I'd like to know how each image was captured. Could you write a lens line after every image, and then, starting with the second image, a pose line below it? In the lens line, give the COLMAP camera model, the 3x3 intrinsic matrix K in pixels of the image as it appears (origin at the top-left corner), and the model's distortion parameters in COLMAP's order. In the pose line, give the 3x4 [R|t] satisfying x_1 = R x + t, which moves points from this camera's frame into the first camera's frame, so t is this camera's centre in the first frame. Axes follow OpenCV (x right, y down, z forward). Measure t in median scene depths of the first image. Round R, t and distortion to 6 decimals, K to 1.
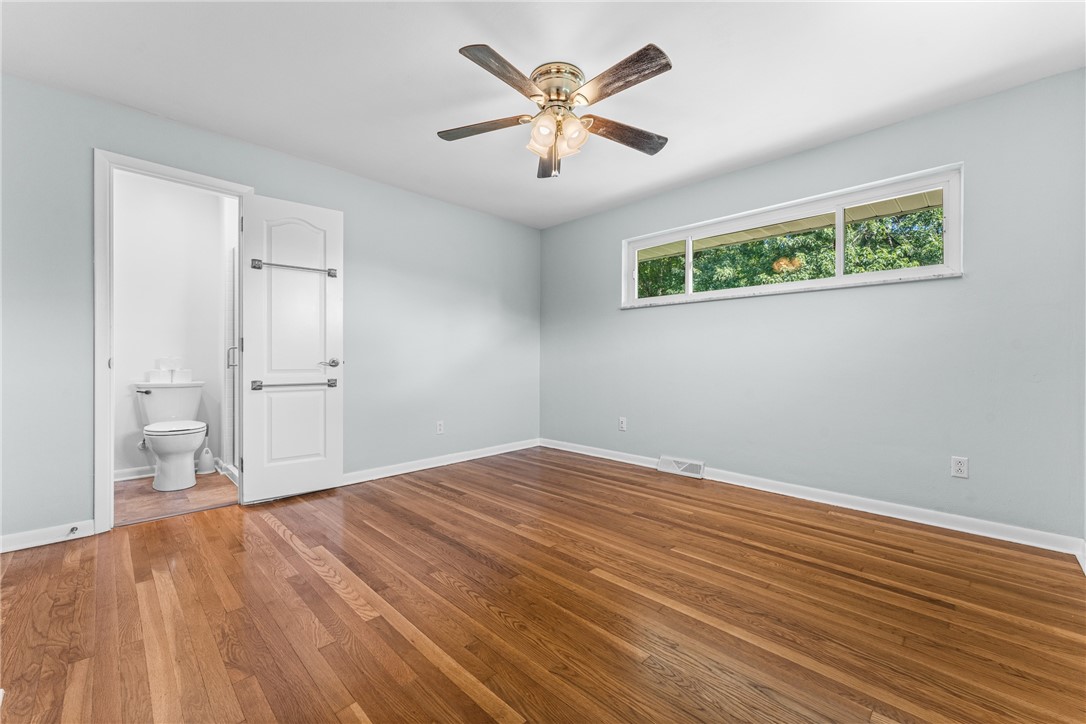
lens RADIAL K [[433.7, 0, 541.3], [0, 433.7, 363.5], [0, 0, 1]] dist [0.001101, 0.000057]
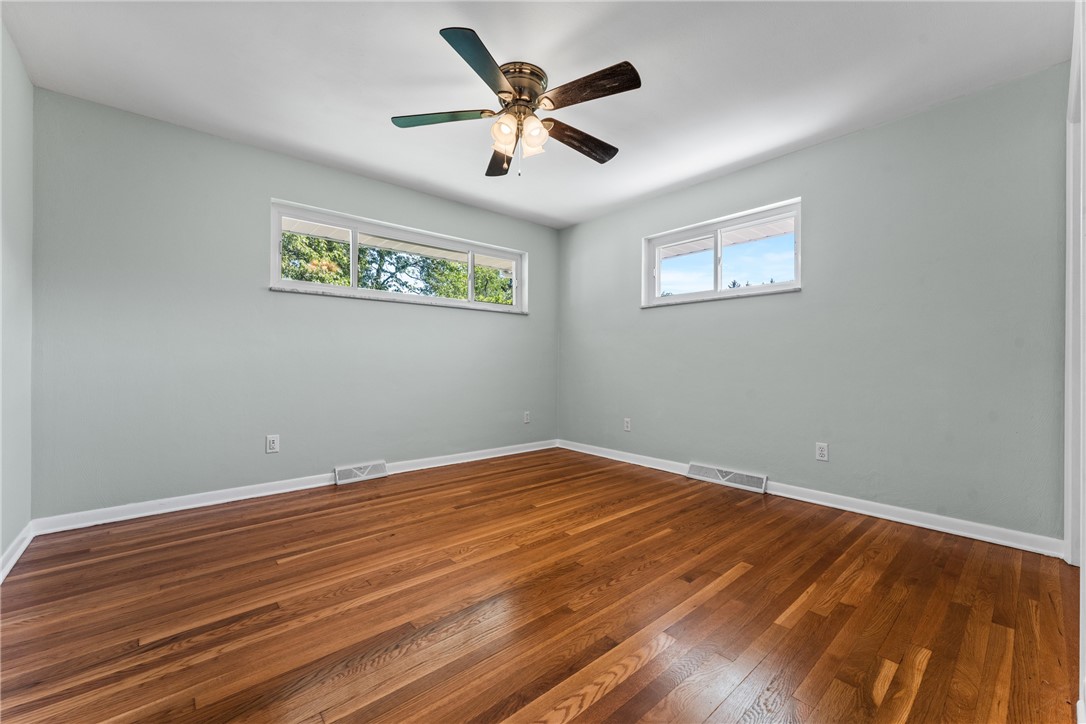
lens RADIAL K [[433.7, 0, 541.3], [0, 433.7, 363.5], [0, 0, 1]] dist [0.001101, 0.000057]
pose [[0.071384, -0.004441, 0.997439, -0.834910], [0.005470, 0.999977, 0.004061, -0.001964], [-0.997434, 0.005166, 0.071407, 0.755720]]
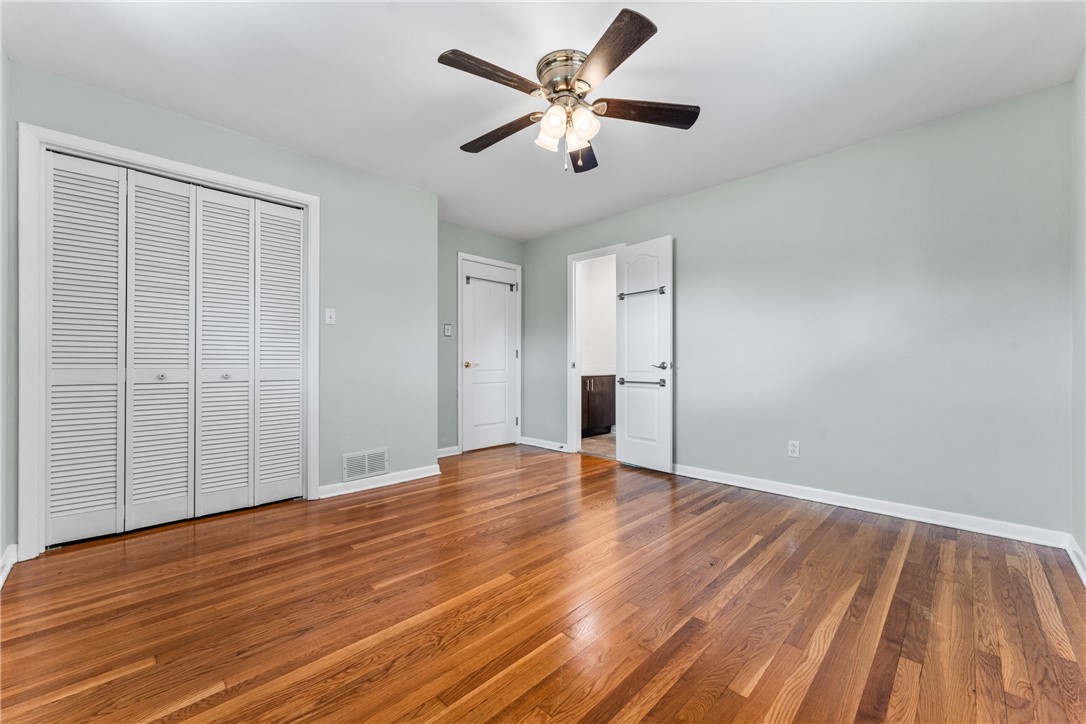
lens RADIAL K [[428.5, 0, 544.2], [0, 428.5, 366.2], [0, 0, 1]] dist [0.001492, 0.000150]
pose [[0.005780, 0.007742, -0.999953, 0.840982], [-0.010166, 0.999919, 0.007683, -0.008720], [0.999932, 0.010121, 0.005858, 0.817043]]
